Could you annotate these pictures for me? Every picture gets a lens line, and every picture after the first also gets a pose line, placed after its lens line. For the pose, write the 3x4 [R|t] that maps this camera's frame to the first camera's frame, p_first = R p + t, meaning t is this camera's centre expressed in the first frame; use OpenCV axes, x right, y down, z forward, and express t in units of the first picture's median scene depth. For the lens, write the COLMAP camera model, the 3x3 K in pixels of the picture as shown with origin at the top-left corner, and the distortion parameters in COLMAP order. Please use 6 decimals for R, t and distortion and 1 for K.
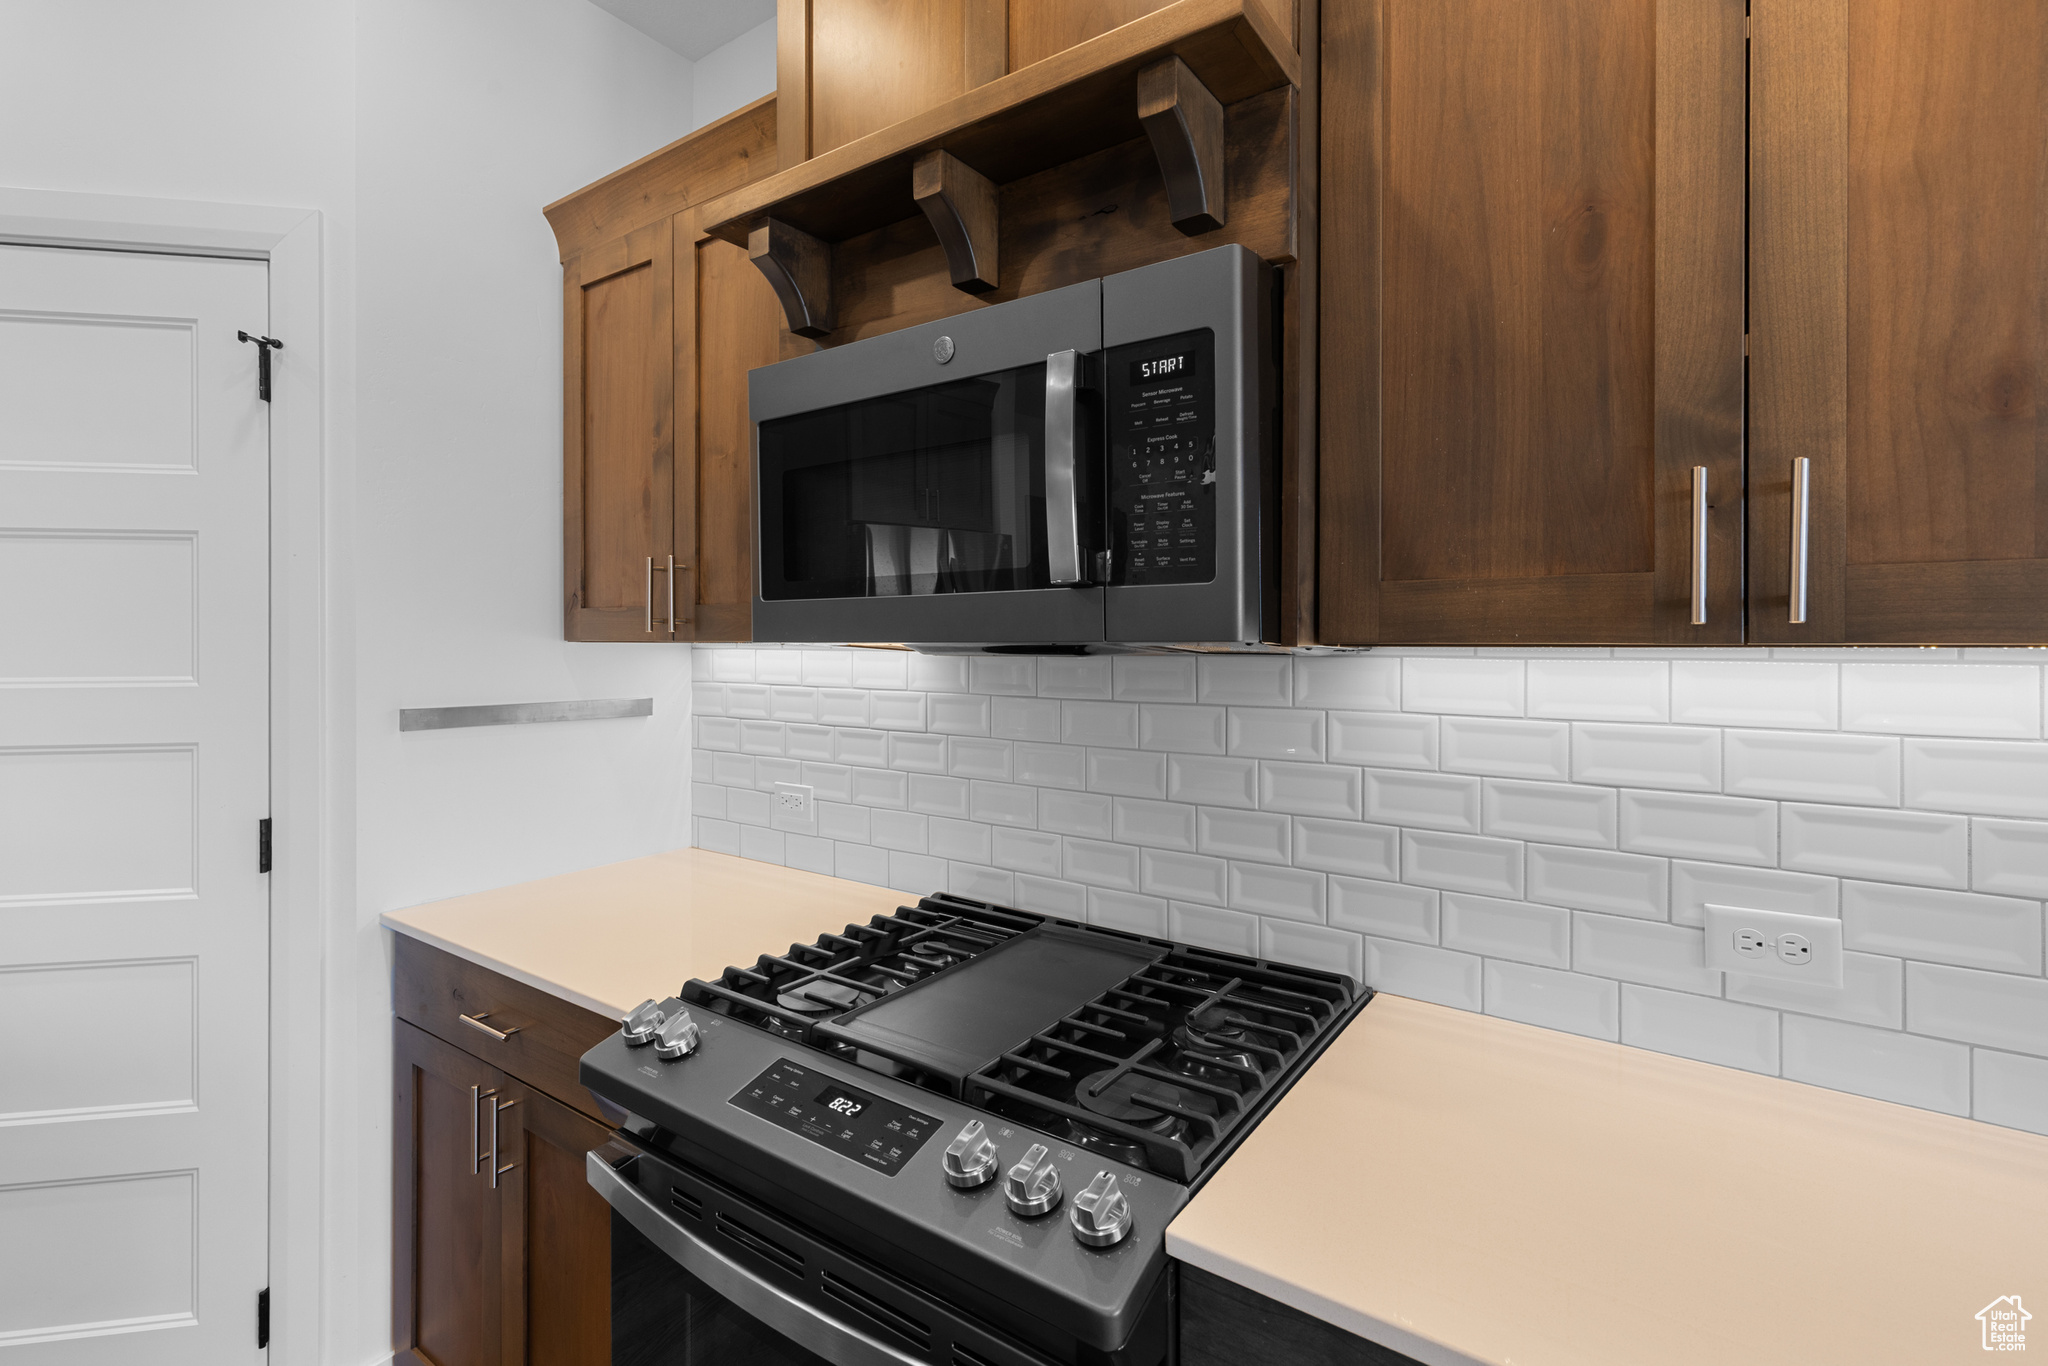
lens RADIAL K [[928.2, 0, 1024.9], [0, 928.2, 639.8], [0, 0, 1]] dist [0.003899, -0.001397]
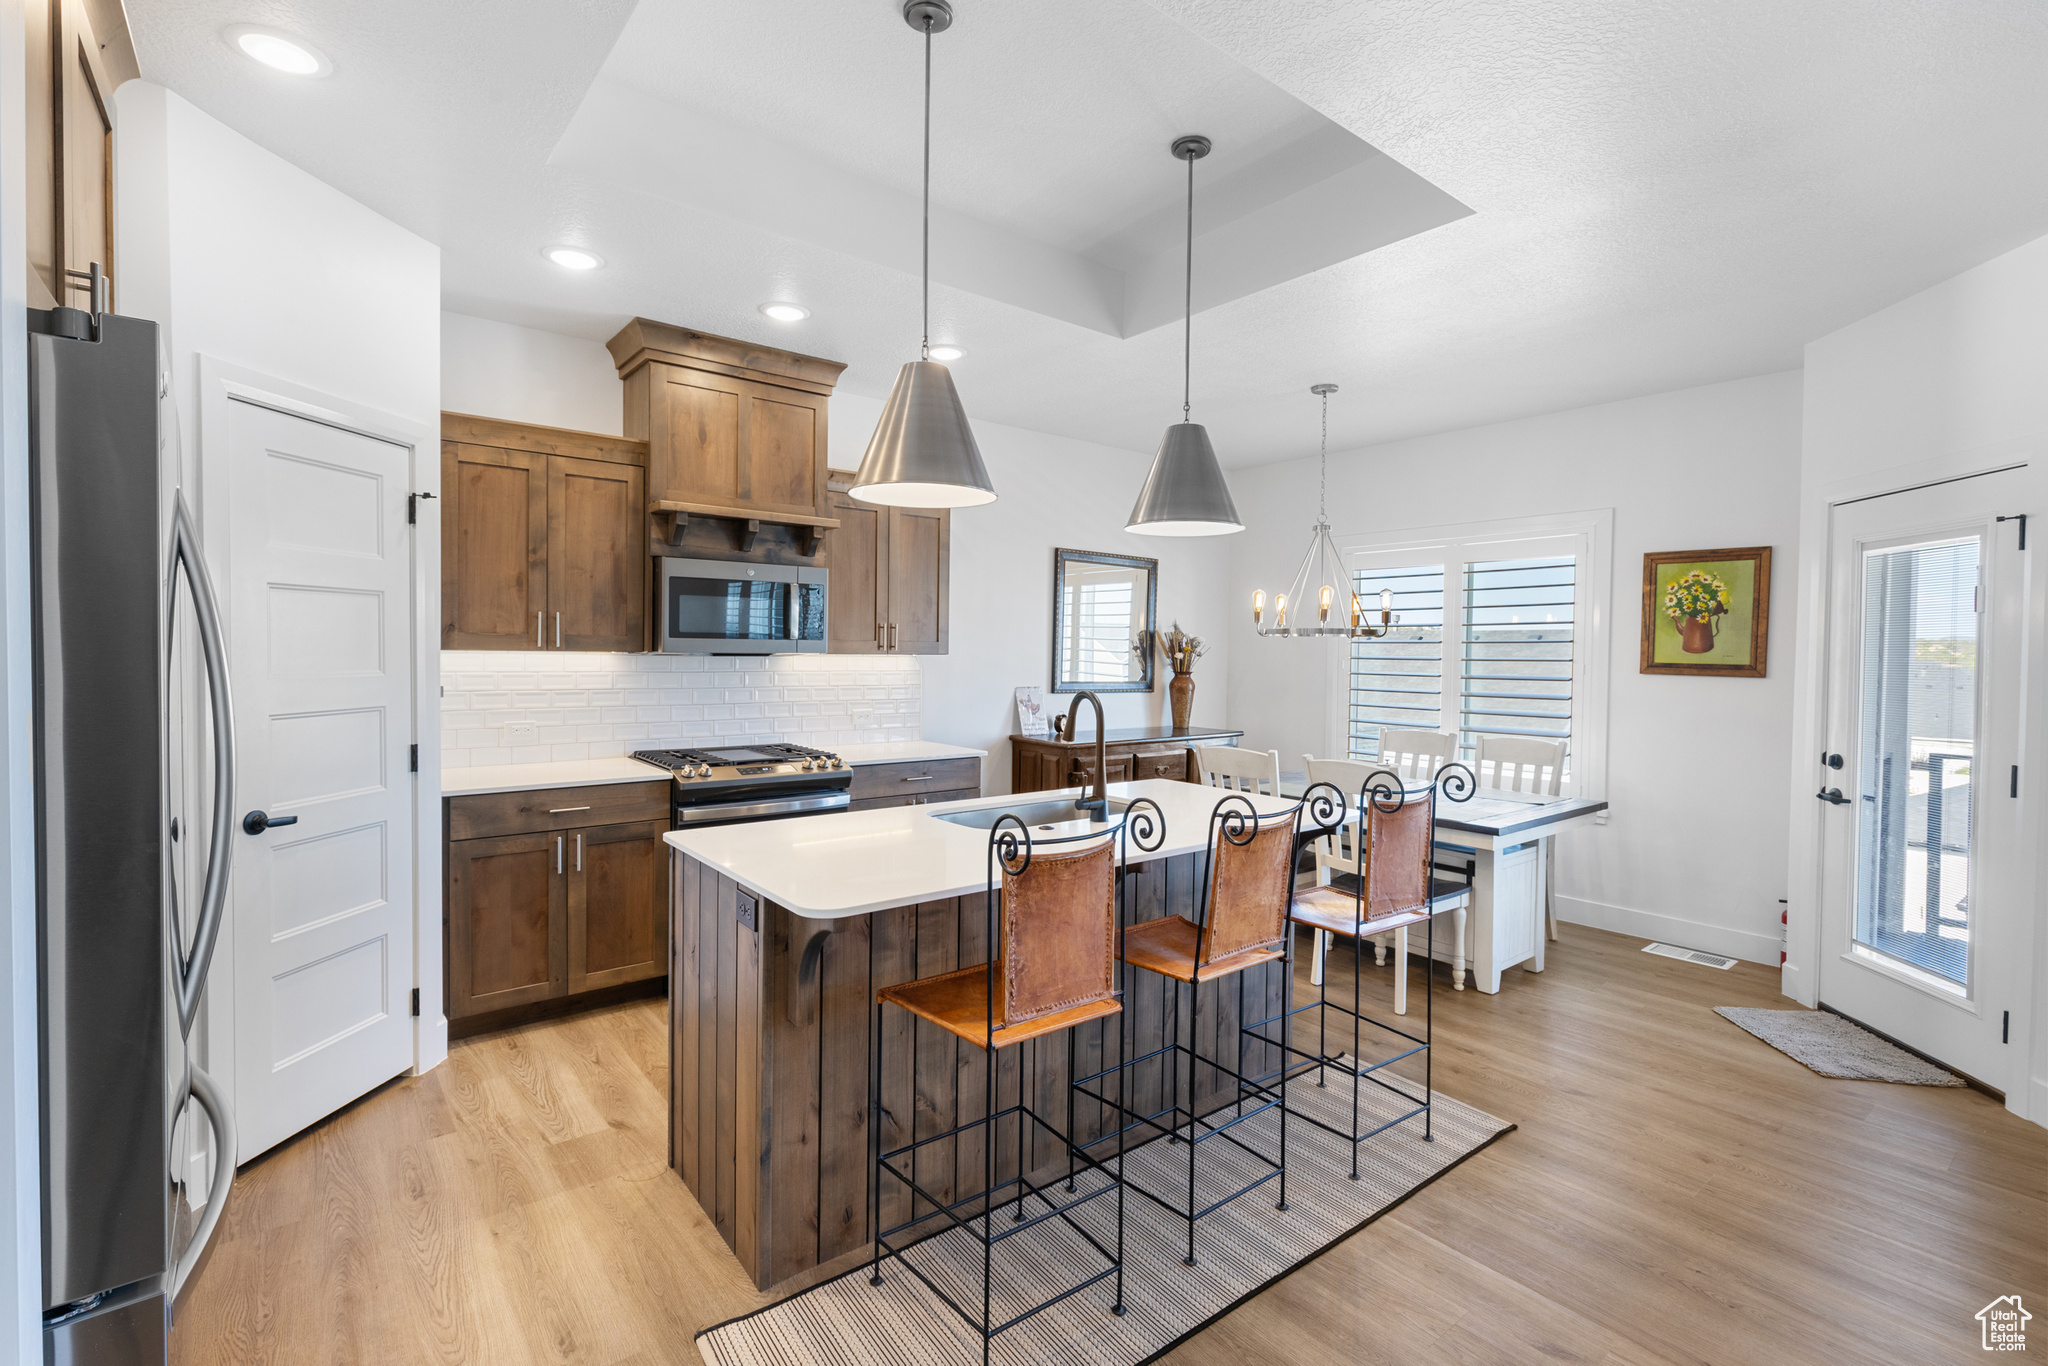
lens RADIAL K [[928.2, 0, 1032.8], [0, 928.2, 673.8], [0, 0, 1]] dist [0.003899, -0.001397]
pose [[0.275598, -0.027289, 0.960885, -3.039951], [-0.016143, 0.999325, 0.033011, -0.049321], [-0.961137, -0.024609, 0.274972, -0.979572]]
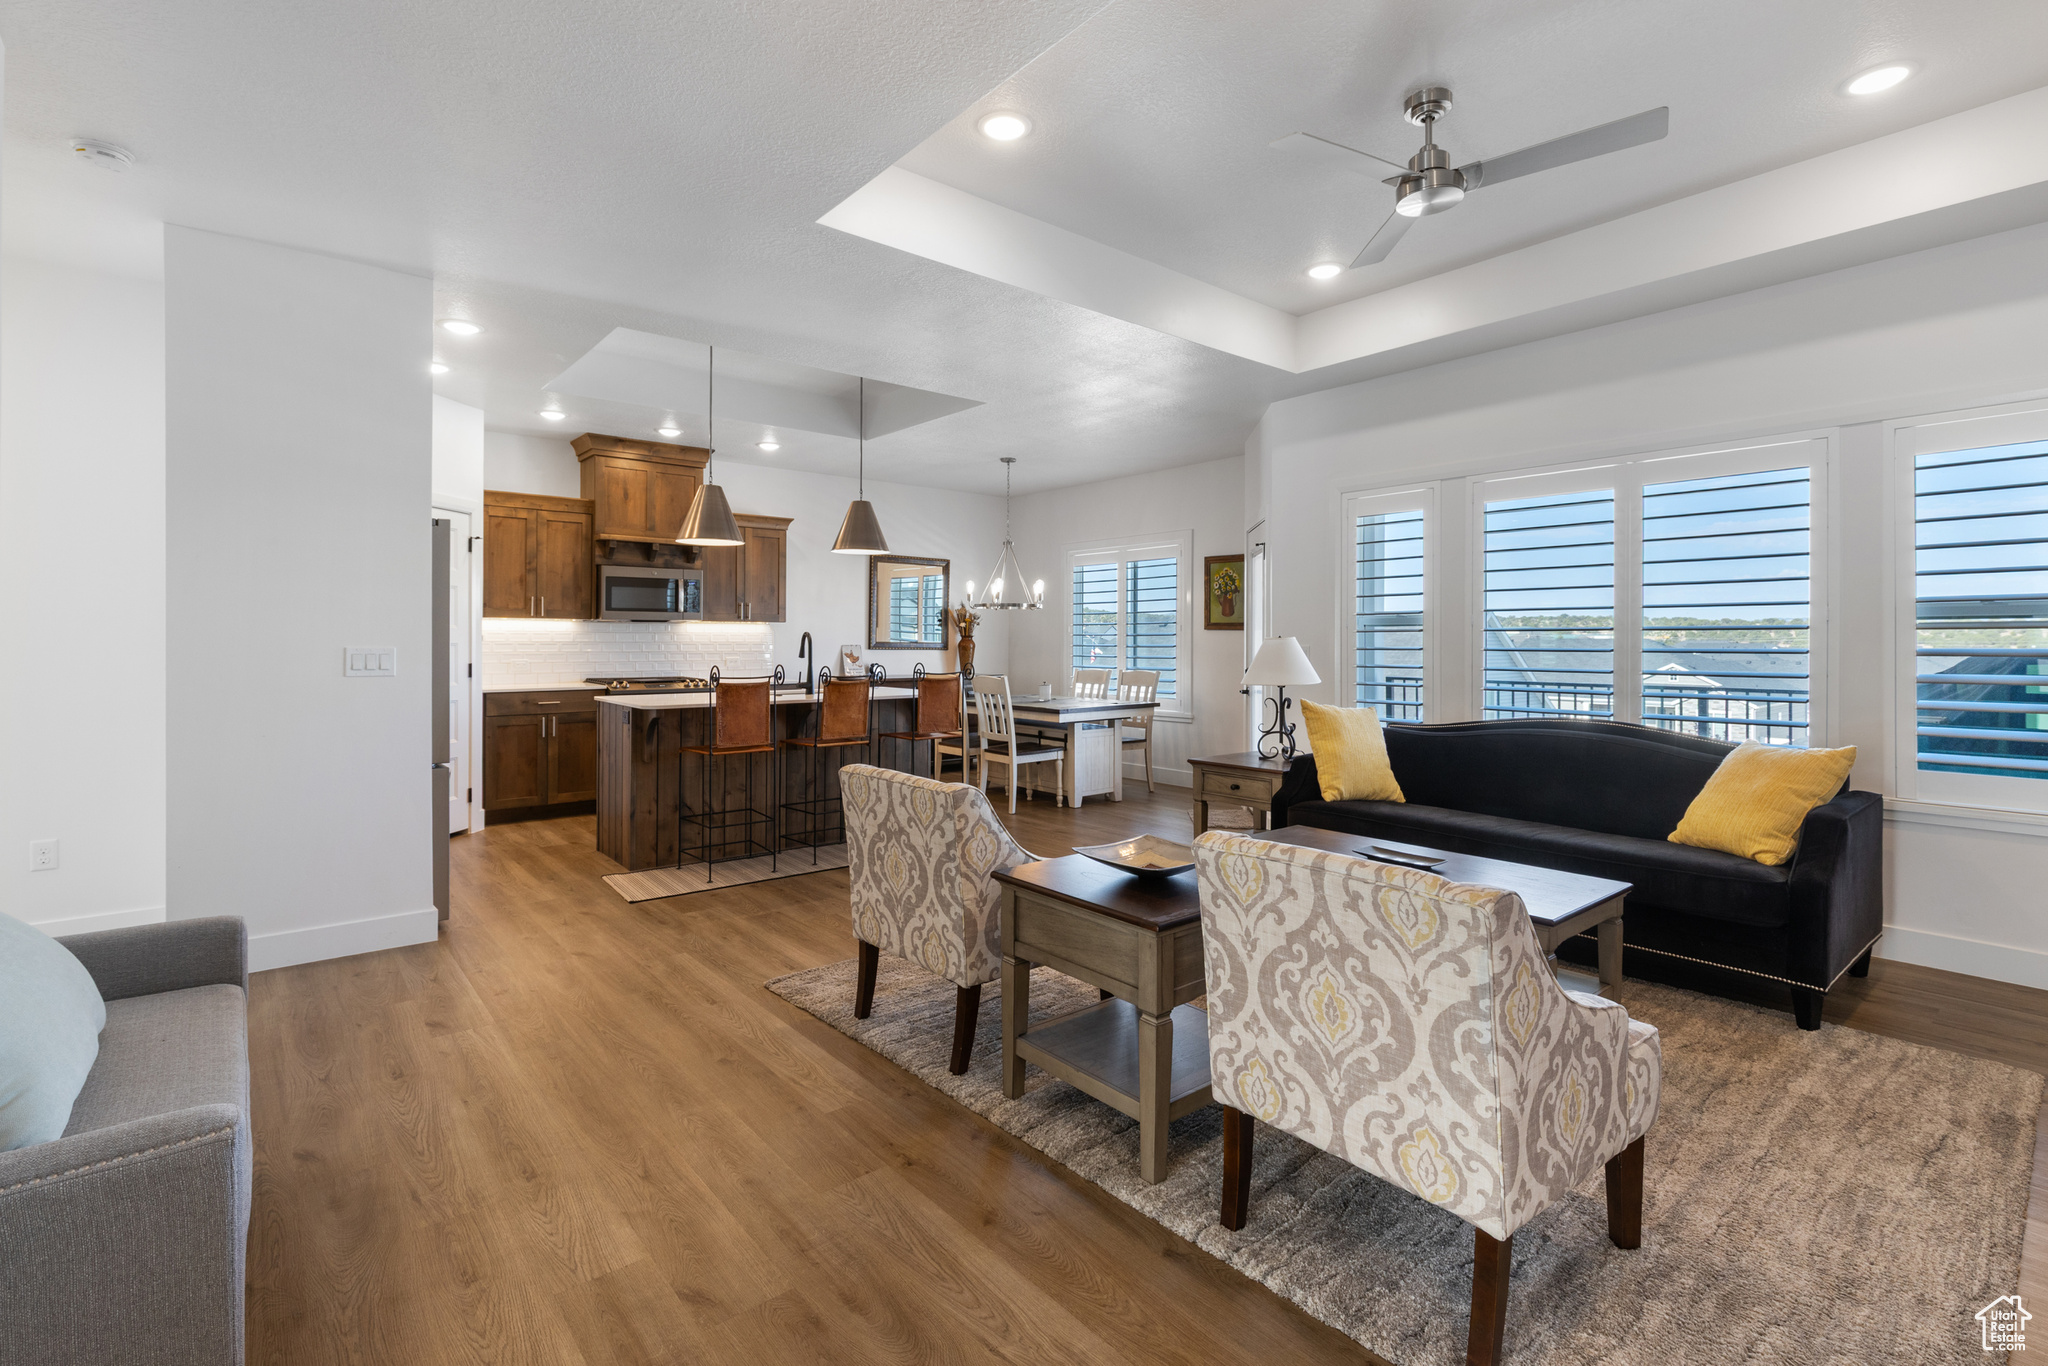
lens RADIAL K [[928.2, 0, 1029.5], [0, 928.2, 636.0], [0, 0, 1]] dist [0.003899, -0.001397]
pose [[0.253034, -0.002381, 0.967455, -5.132991], [-0.006394, 0.999971, 0.004134, 0.065564], [-0.967436, -0.007232, 0.253011, -2.825320]]
